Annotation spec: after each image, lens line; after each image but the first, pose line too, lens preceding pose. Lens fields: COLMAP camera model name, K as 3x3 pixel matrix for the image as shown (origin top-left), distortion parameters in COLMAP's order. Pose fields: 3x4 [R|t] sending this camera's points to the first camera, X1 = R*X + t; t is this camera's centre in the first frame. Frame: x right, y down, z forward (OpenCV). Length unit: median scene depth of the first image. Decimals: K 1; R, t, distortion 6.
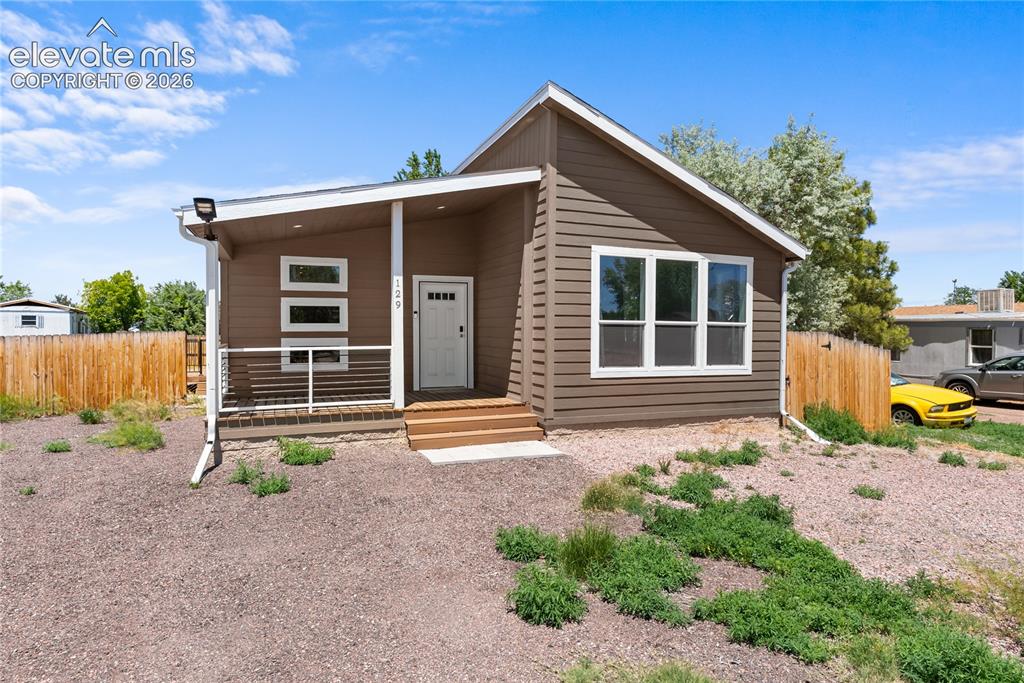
lens RADIAL K [[568.1, 0, 510.5], [0, 568.1, 336.9], [0, 0, 1]] dist [-0.006635, -0.000715]
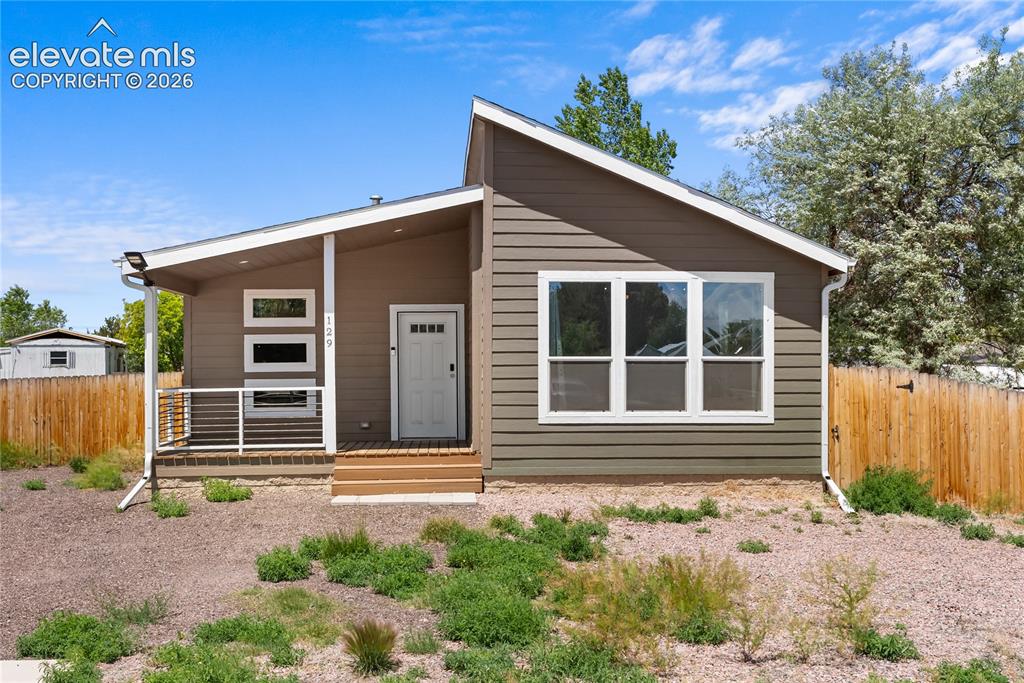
lens RADIAL K [[1034.8, 0, 510.5], [0, 1034.8, 358.7], [0, 0, 1]] dist [0.005288, -0.004664]
pose [[0.951843, -0.010814, -0.306394, 0.535008], [0.005356, 0.999812, -0.018652, 0.002345], [0.306538, 0.016113, 0.951722, -0.474752]]
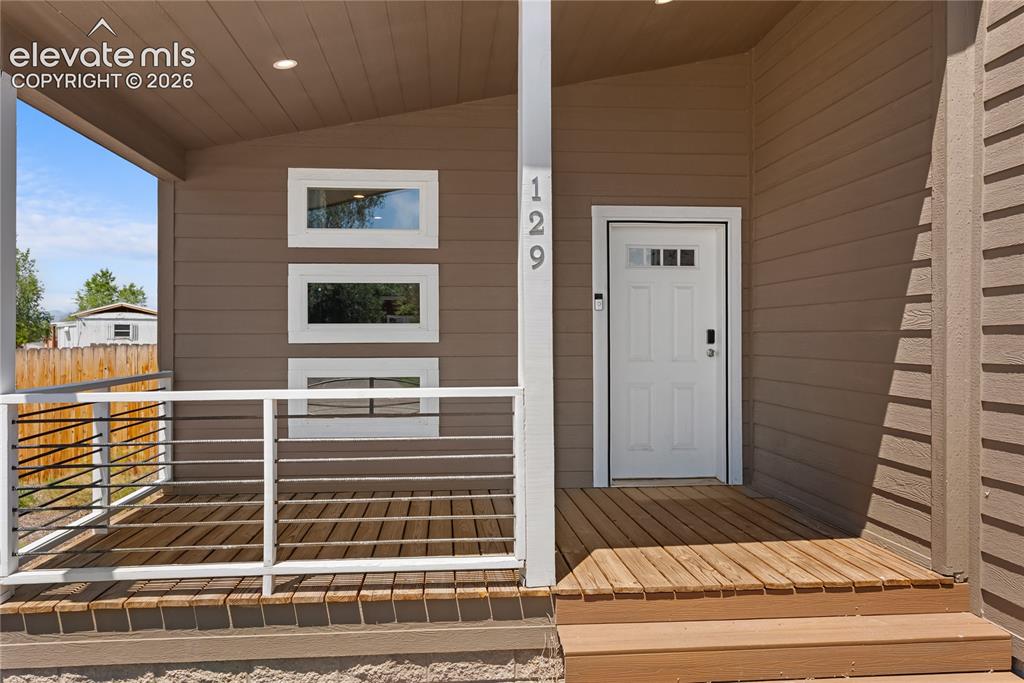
lens RADIAL K [[763.0, 0, 512.0], [0, 763.0, 341.5], [0, 0, 1]] dist [-0.001156, -0.000985]
pose [[0.957607, -0.002472, -0.288066, -0.076675], [-0.001254, 0.999918, -0.012750, -0.003724], [0.288074, 0.012570, 0.957526, 0.510702]]
